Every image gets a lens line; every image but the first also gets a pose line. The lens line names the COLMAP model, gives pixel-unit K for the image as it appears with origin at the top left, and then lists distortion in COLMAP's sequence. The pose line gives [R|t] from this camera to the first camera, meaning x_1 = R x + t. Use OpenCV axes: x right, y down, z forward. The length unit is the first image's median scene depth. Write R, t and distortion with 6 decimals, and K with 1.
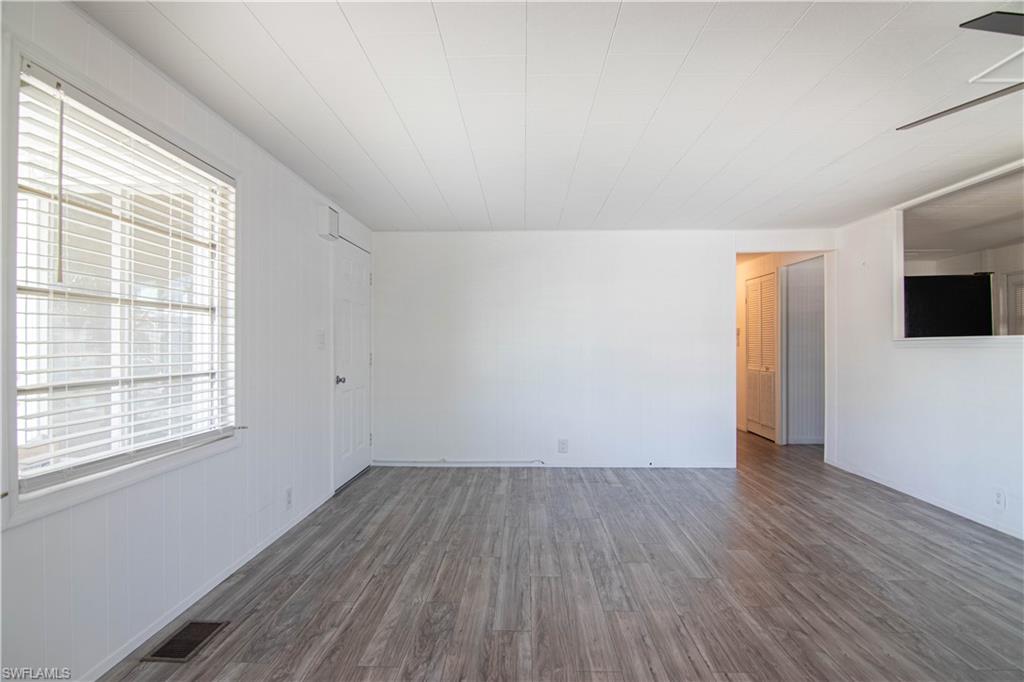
lens RADIAL K [[521.3, 0, 511.3], [0, 521.3, 343.0], [0, 0, 1]] dist [-0.016680, -0.003280]
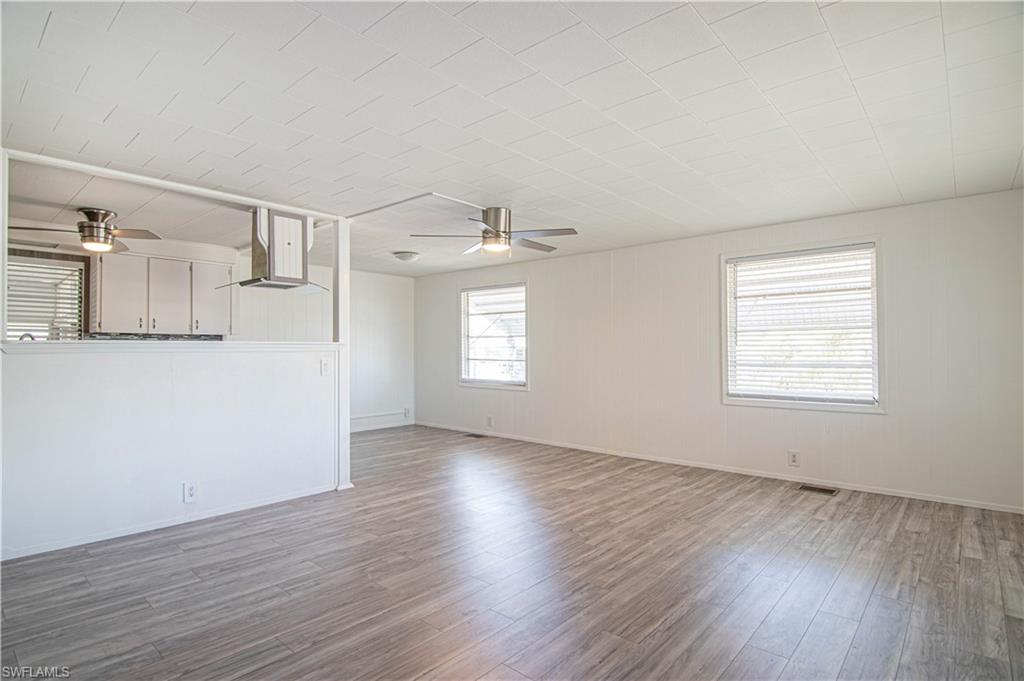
lens RADIAL K [[521.3, 0, 507.5], [0, 521.3, 339.2], [0, 0, 1]] dist [-0.016680, -0.003280]
pose [[-0.761963, 0.013823, 0.647474, -0.281123], [-0.000100, 0.999770, -0.021462, 0.007434], [-0.647621, -0.016418, -0.761786, 1.504839]]
